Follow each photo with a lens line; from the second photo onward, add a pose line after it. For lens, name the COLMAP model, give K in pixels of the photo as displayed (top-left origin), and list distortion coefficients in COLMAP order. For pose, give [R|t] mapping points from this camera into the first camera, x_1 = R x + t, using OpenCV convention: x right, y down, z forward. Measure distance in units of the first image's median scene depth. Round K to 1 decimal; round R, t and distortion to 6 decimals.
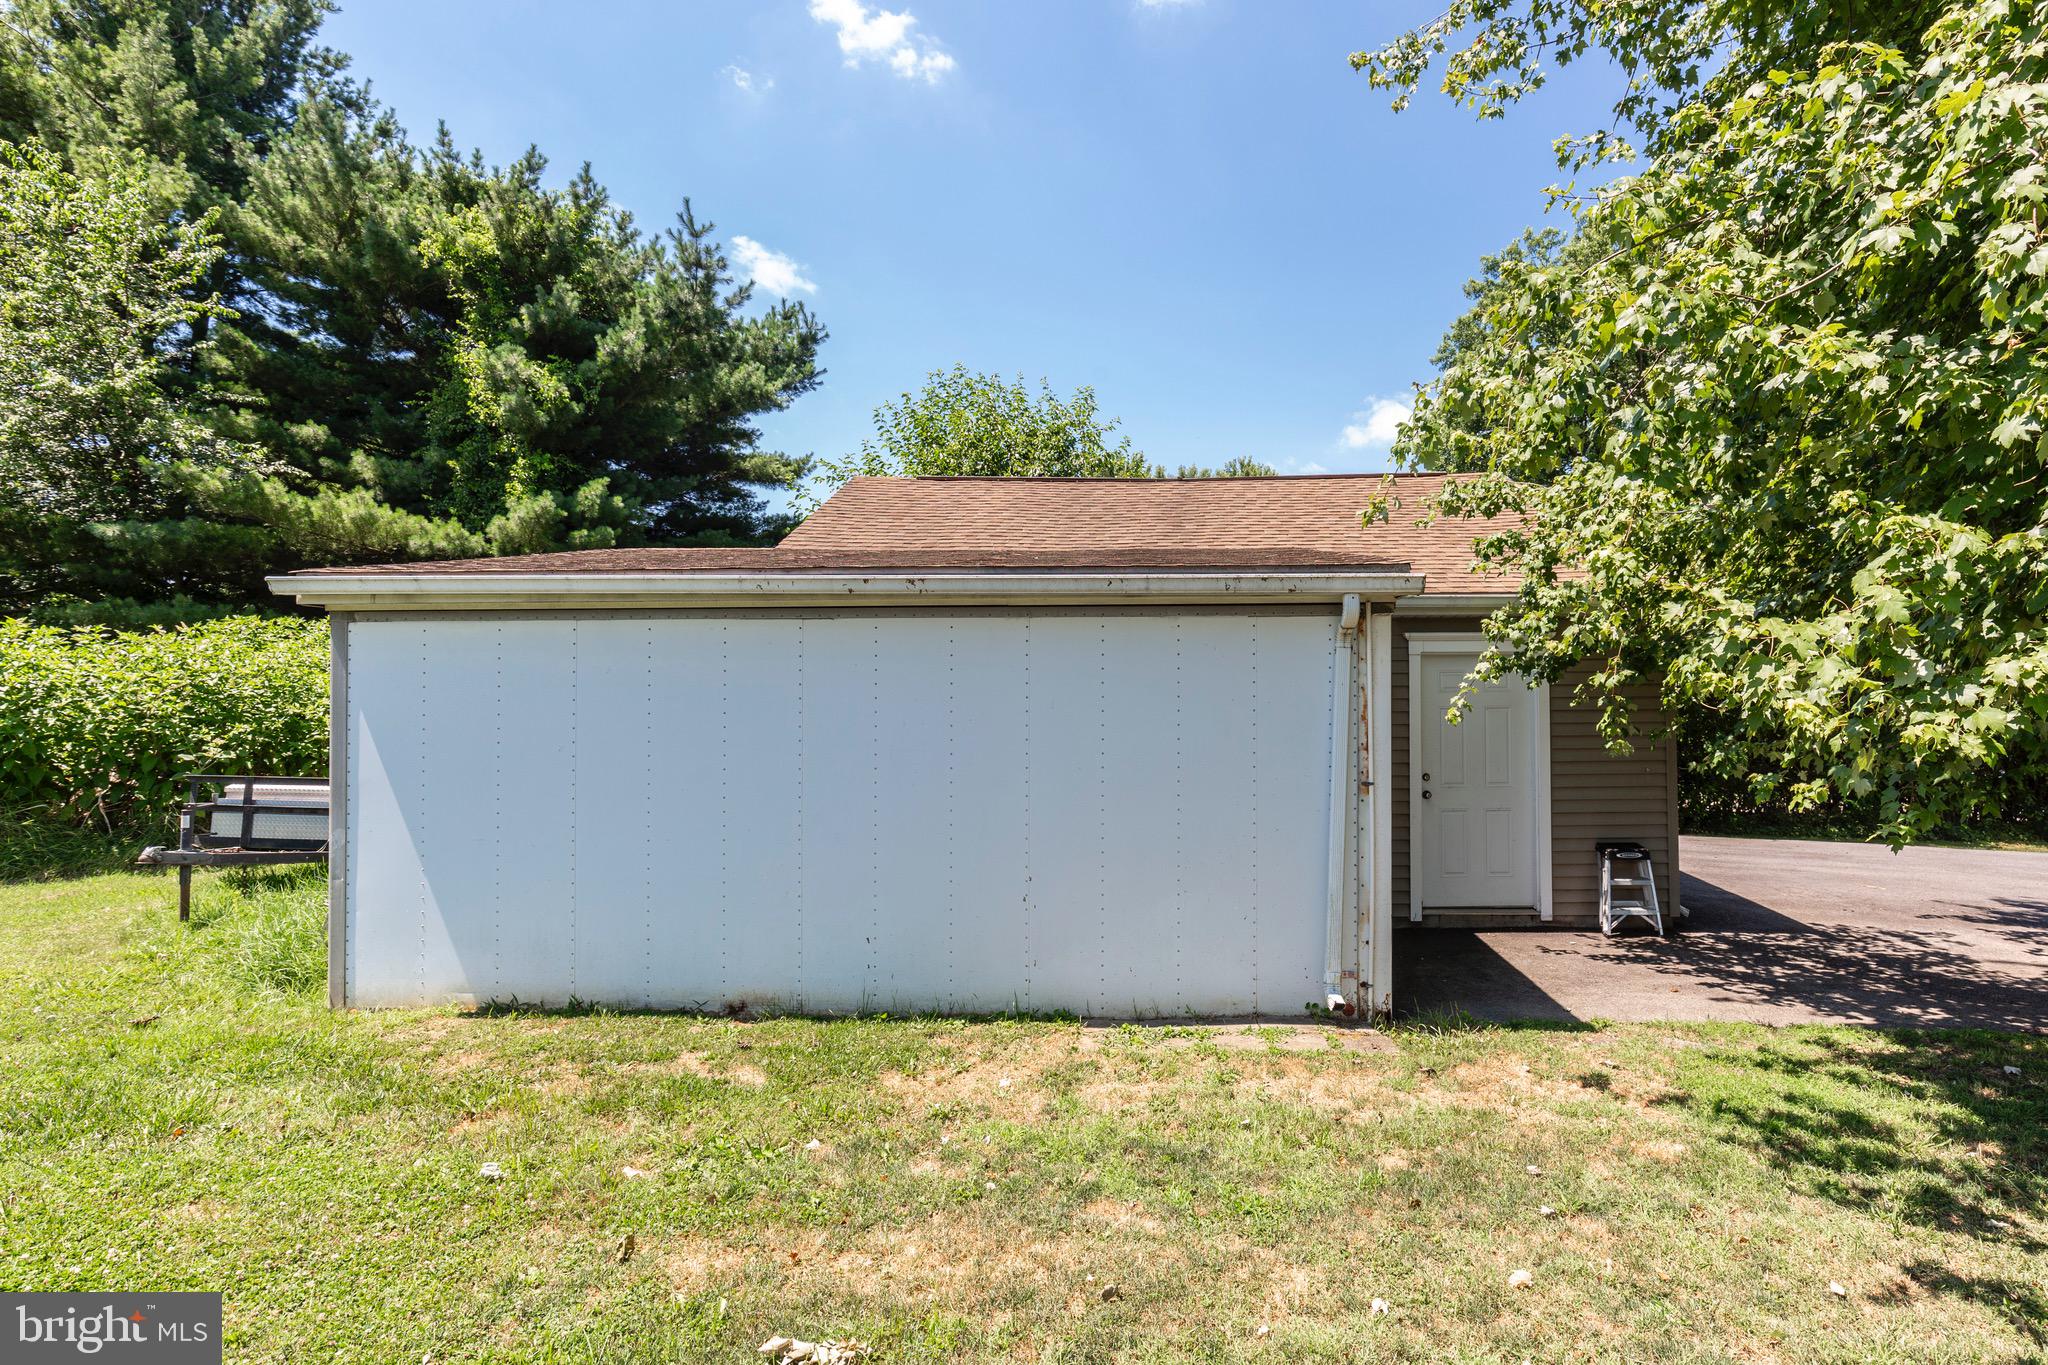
lens RADIAL K [[988.8, 0, 1025.3], [0, 988.8, 693.7], [0, 0, 1]] dist [-0.002697, -0.002274]
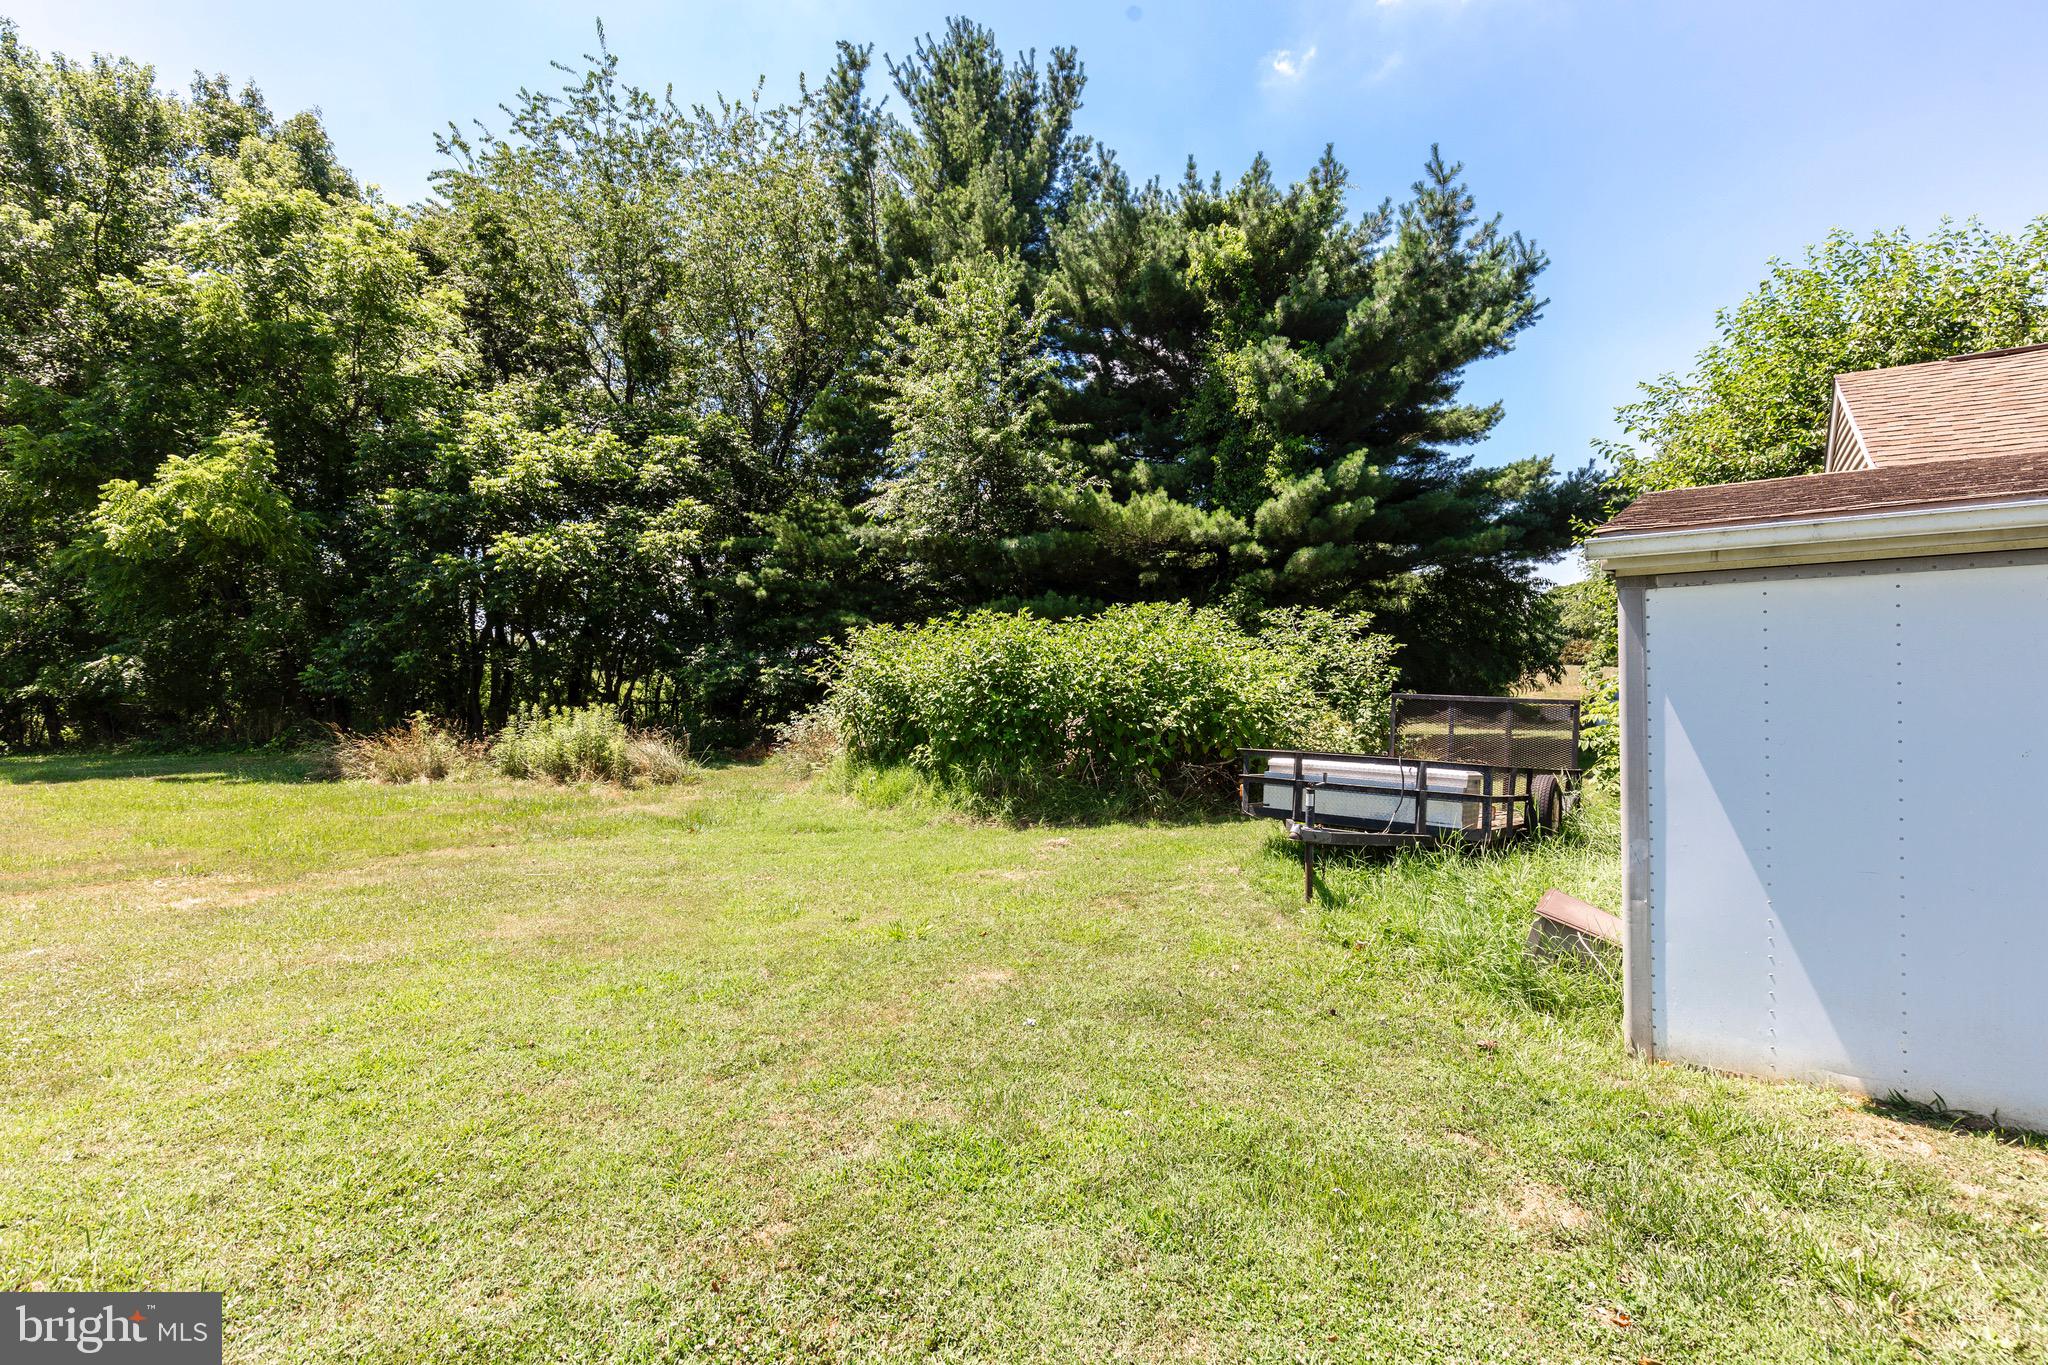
lens RADIAL K [[943.9, 0, 1015.0], [0, 943.9, 674.5], [0, 0, 1]] dist [0.011256, -0.003384]
pose [[0.793175, -0.010357, -0.608906, -0.110567], [0.020280, 0.999750, 0.009413, -0.003445], [0.608656, -0.019815, 0.793187, 0.008952]]
